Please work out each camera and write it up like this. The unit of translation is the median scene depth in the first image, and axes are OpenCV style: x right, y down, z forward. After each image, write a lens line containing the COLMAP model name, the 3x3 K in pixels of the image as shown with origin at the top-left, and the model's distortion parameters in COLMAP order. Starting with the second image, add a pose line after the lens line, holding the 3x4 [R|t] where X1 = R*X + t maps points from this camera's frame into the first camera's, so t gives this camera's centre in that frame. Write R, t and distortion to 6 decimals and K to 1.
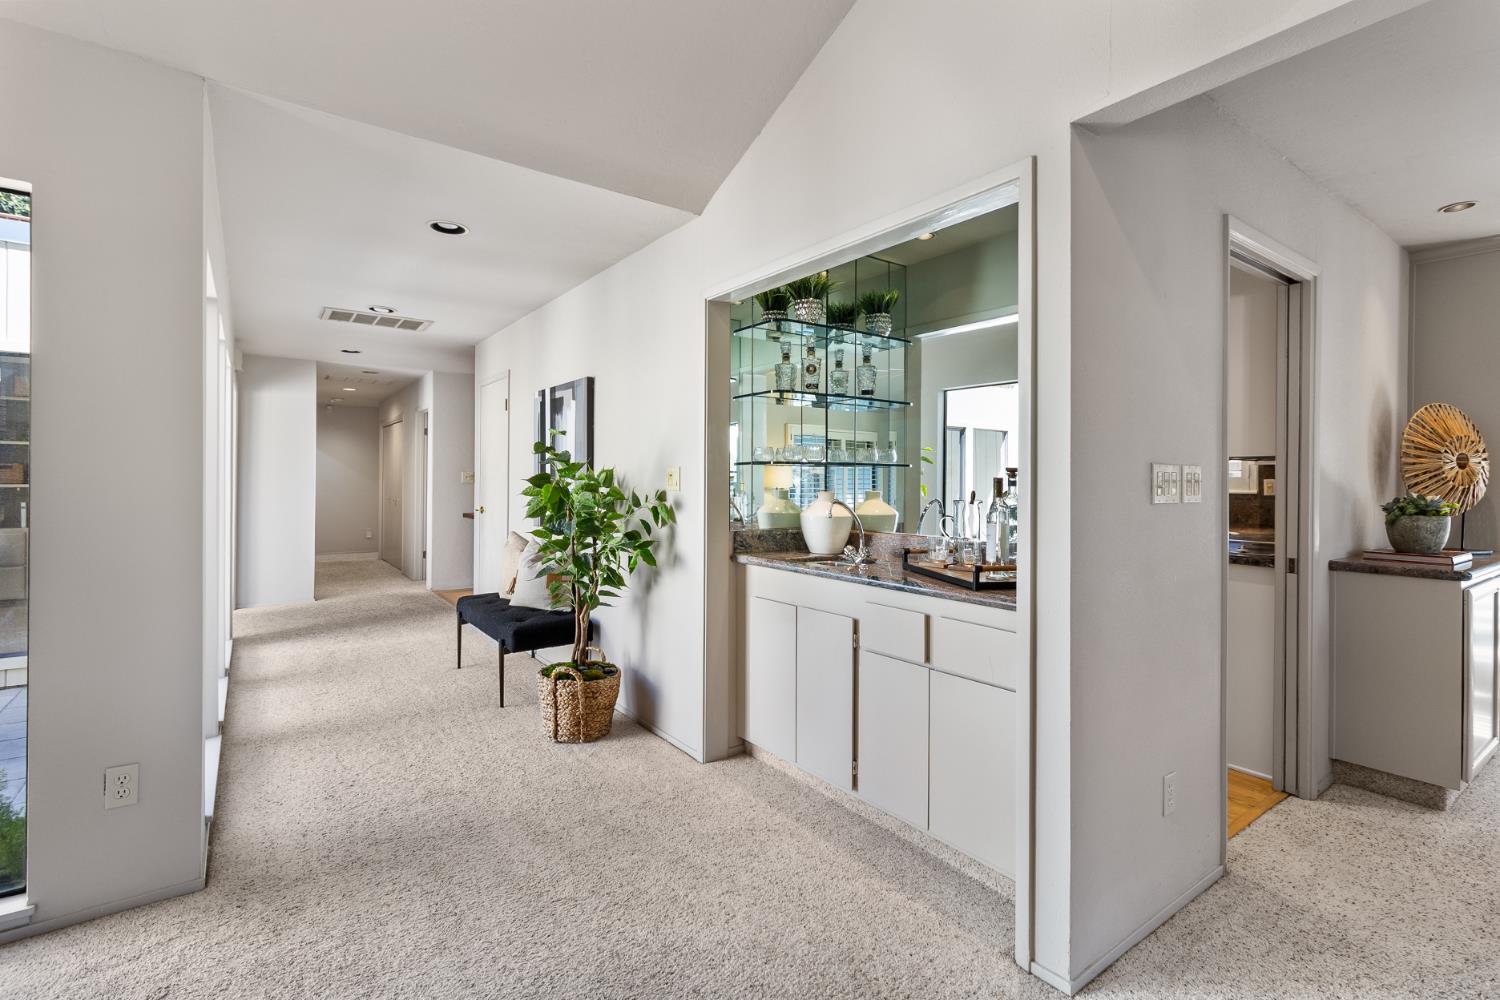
lens RADIAL K [[700.1, 0, 754.2], [0, 700.1, 480.7], [0, 0, 1]] dist [-0.001226, -0.000205]
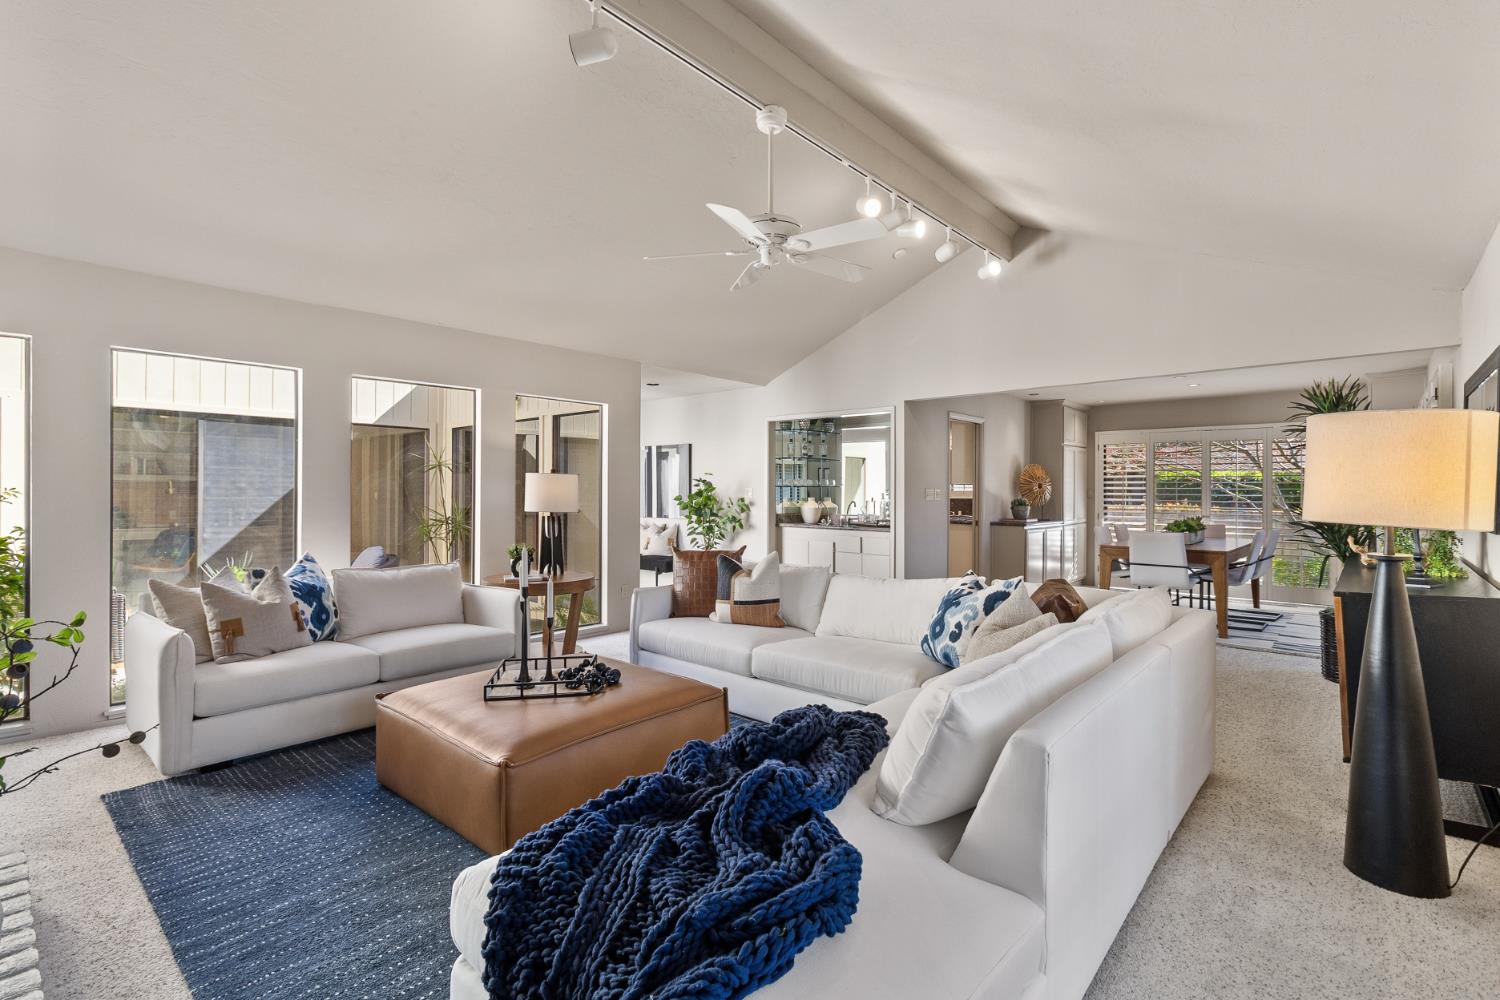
lens RADIAL K [[700.1, 0, 754.2], [0, 700.1, 480.7], [0, 0, 1]] dist [-0.001226, -0.000205]
pose [[0.975366, 0.003153, 0.220569, -0.646750], [0.000960, 0.999828, -0.018539, 0.001454], [-0.220590, 0.018294, 0.975195, -1.374836]]
